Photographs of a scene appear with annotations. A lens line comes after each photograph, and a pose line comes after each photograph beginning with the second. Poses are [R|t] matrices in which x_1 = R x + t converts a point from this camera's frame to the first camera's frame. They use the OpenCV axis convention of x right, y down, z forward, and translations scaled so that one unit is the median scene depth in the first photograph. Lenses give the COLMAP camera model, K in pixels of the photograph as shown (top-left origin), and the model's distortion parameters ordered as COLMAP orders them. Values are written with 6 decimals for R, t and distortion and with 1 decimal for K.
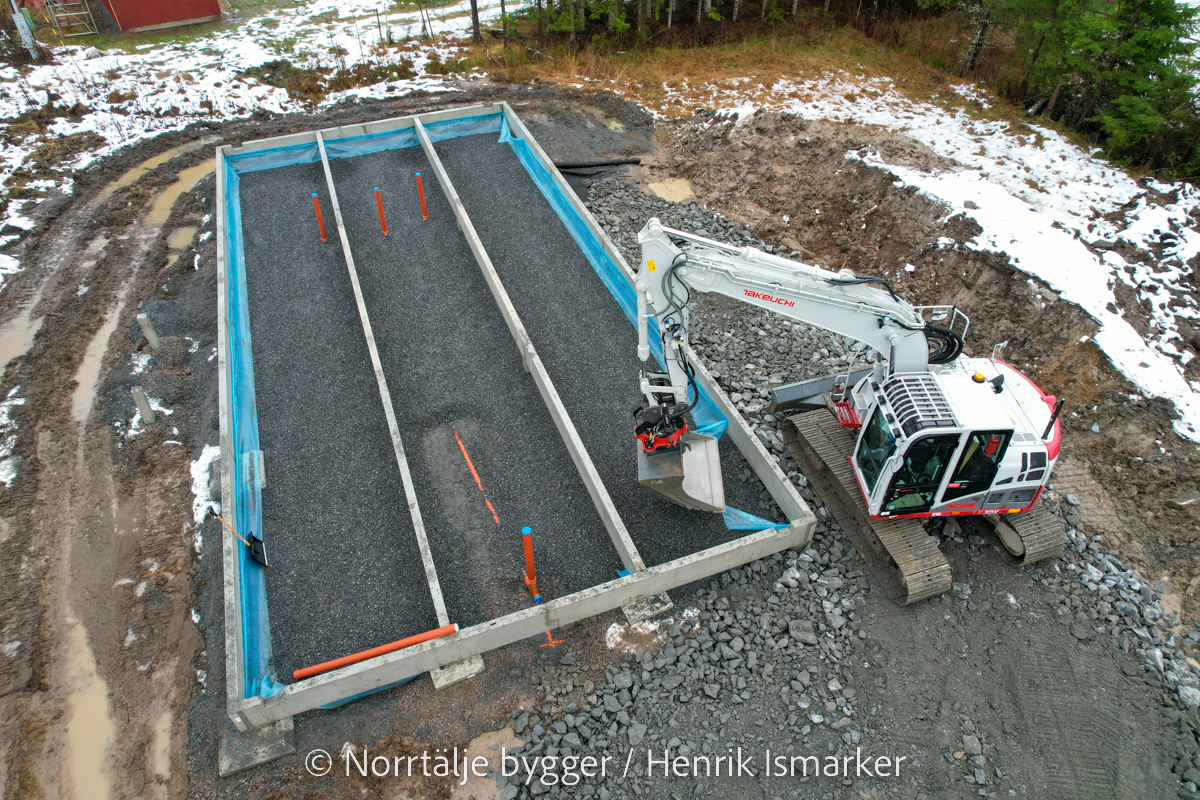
lens RADIAL K [[767.1, 0, 602.5], [0, 767.1, 403.3], [0, 0, 1]] dist [-0.065270, 0.054664]
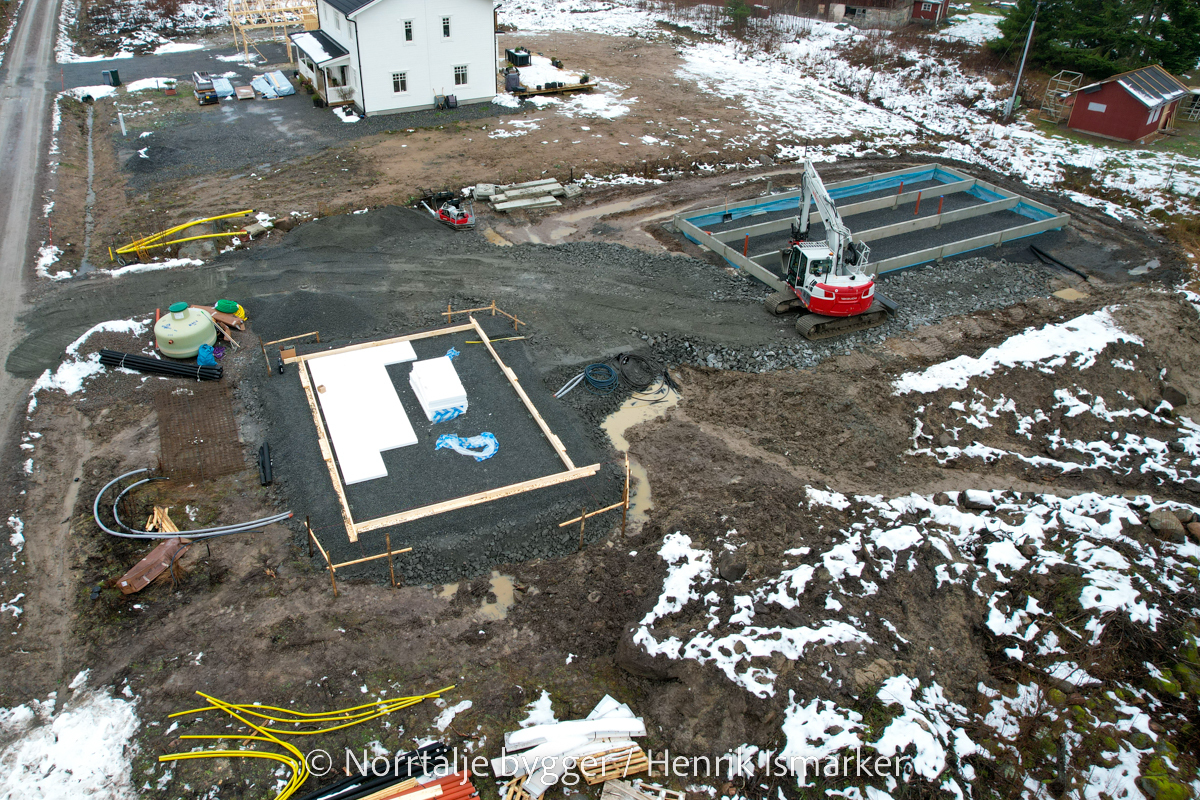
lens RADIAL K [[883.2, 0, 542.3], [0, 883.2, 363.0], [0, 0, 1]] dist [-0.051820, 0.017908]
pose [[0.084771, 0.521721, -0.848894, 1.478977], [-0.673722, 0.657701, 0.336938, -0.062765], [0.734106, 0.543356, 0.407249, -0.372330]]
